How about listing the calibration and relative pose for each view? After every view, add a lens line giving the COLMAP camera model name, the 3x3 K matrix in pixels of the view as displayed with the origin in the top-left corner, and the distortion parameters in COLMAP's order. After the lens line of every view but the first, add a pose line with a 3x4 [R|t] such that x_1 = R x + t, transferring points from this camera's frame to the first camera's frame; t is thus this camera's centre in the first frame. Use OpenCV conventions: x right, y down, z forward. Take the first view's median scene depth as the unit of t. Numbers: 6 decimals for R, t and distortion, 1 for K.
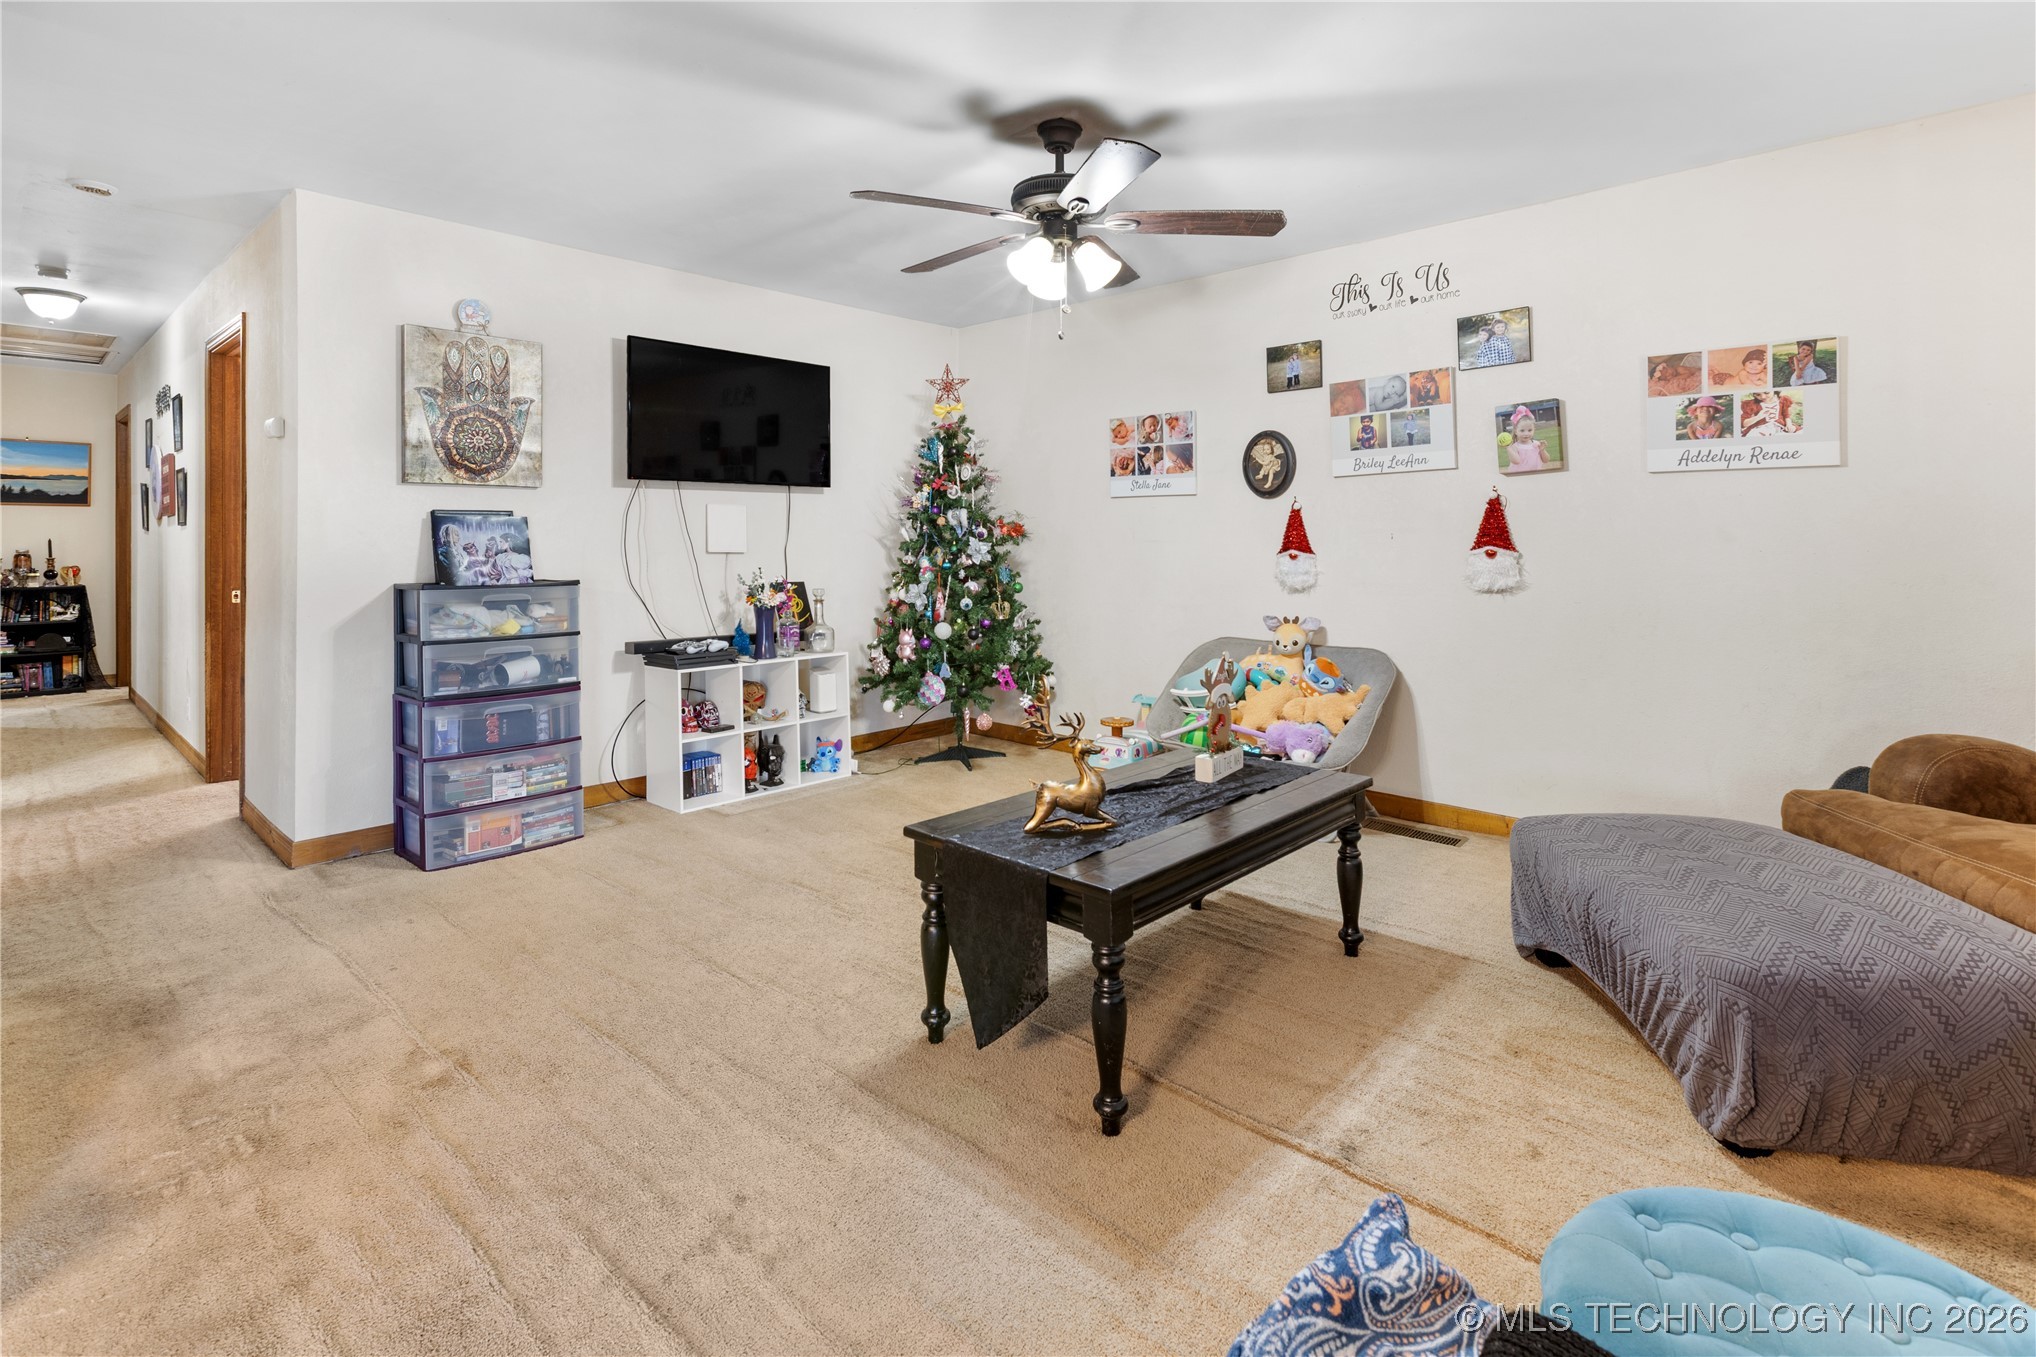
lens RADIAL K [[976.1, 0, 963.4], [0, 976.1, 541.4], [0, 0, 1]] dist [0.004259, 0.000389]
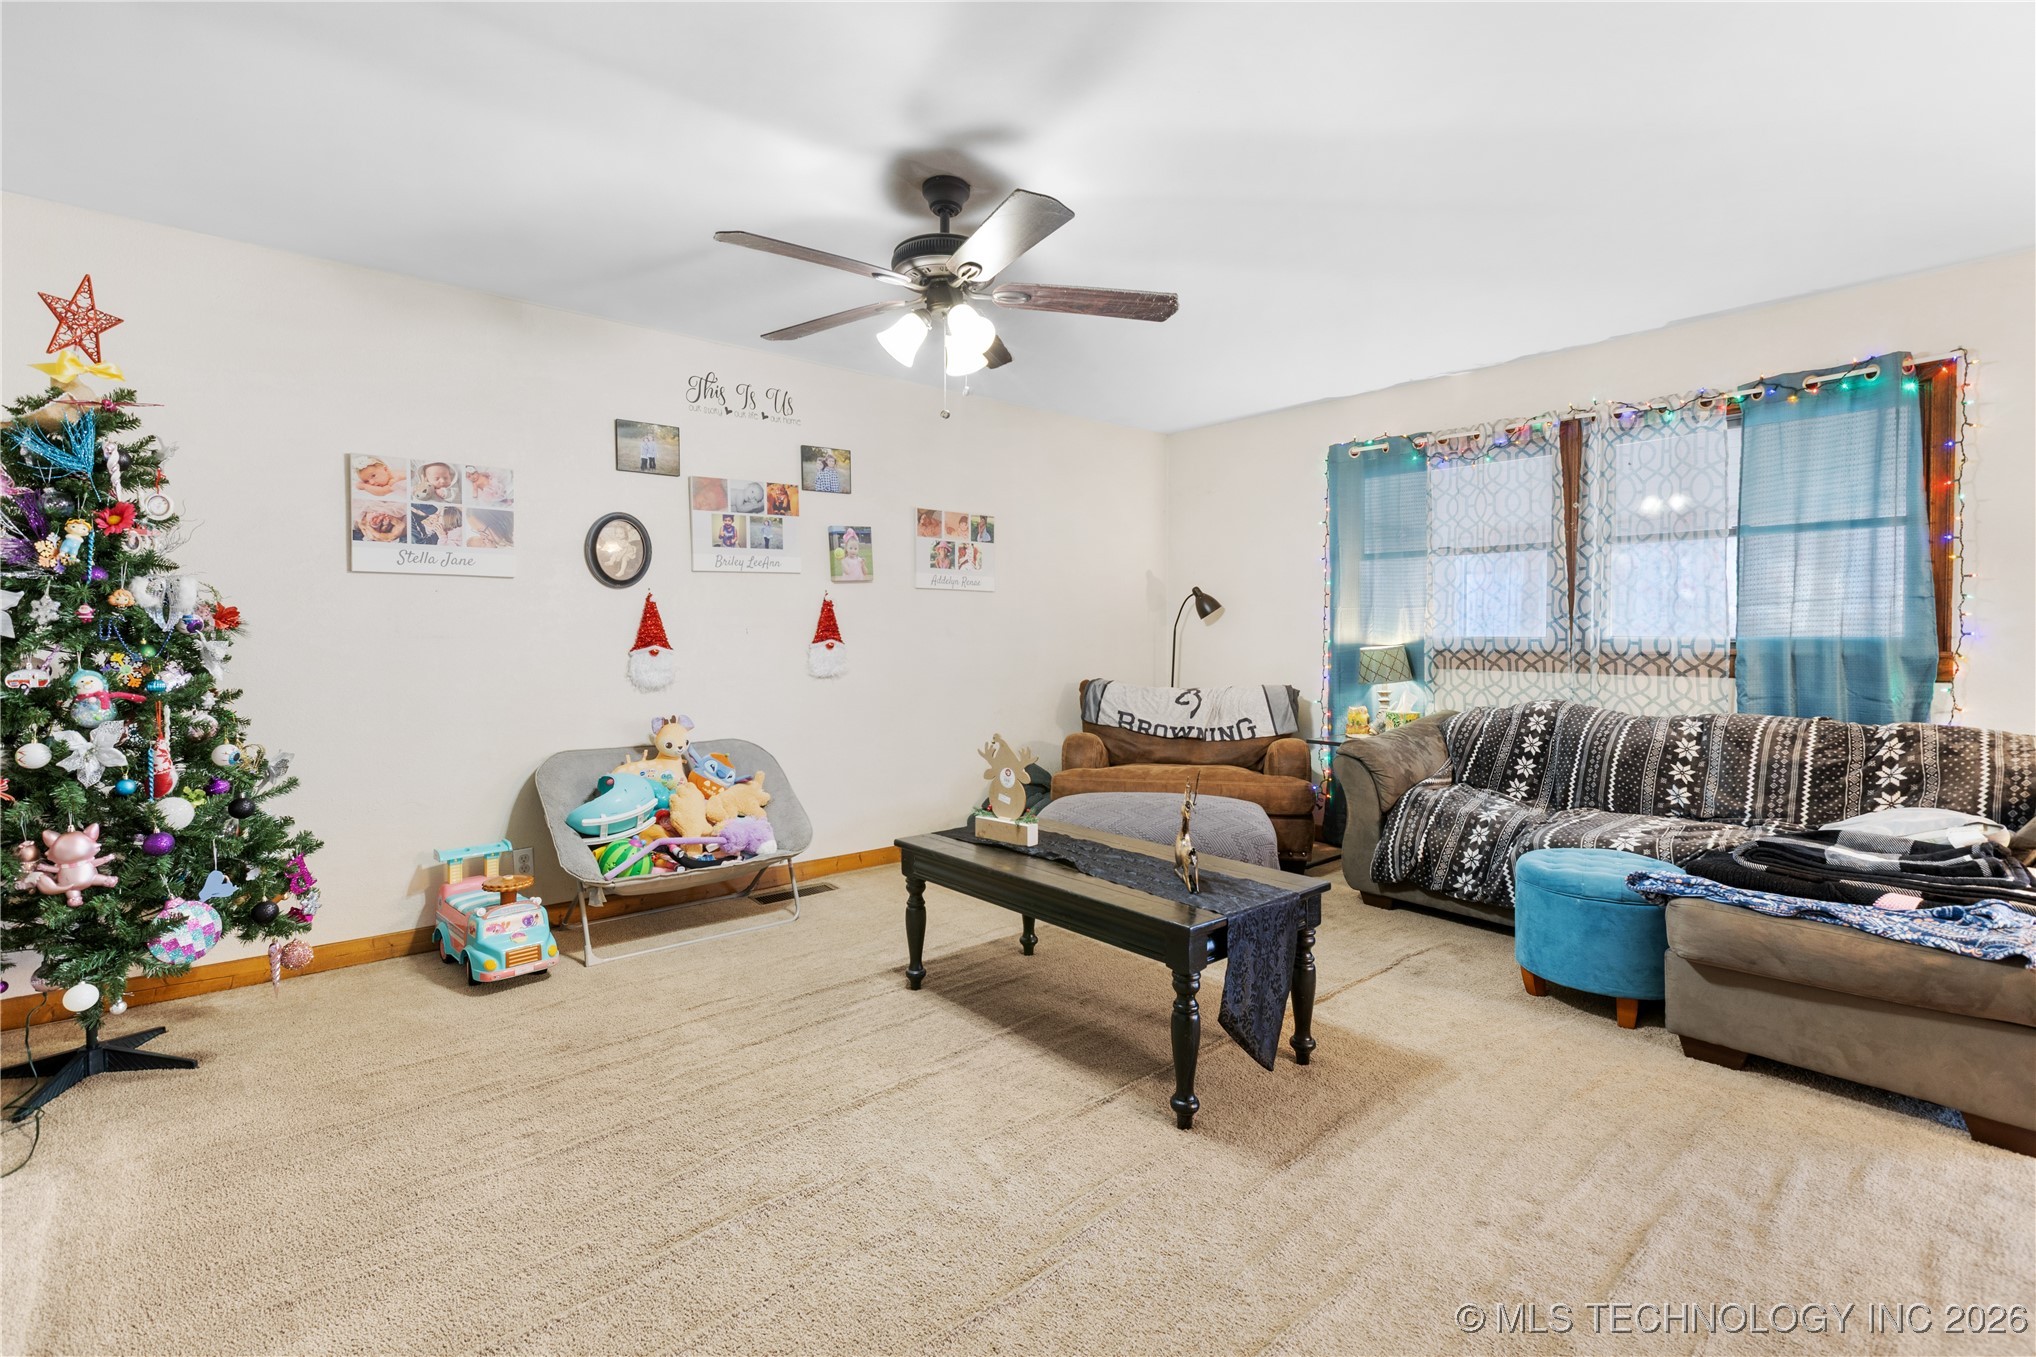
lens RADIAL K [[940.9, 0, 1016.4], [0, 940.9, 663.9], [0, 0, 1]] dist [-0.000652, -0.000087]
pose [[0.072398, -0.032715, 0.996839, -0.576705], [0.001700, 0.999464, 0.032678, -0.002684], [-0.997374, -0.000671, 0.072415, 0.633011]]
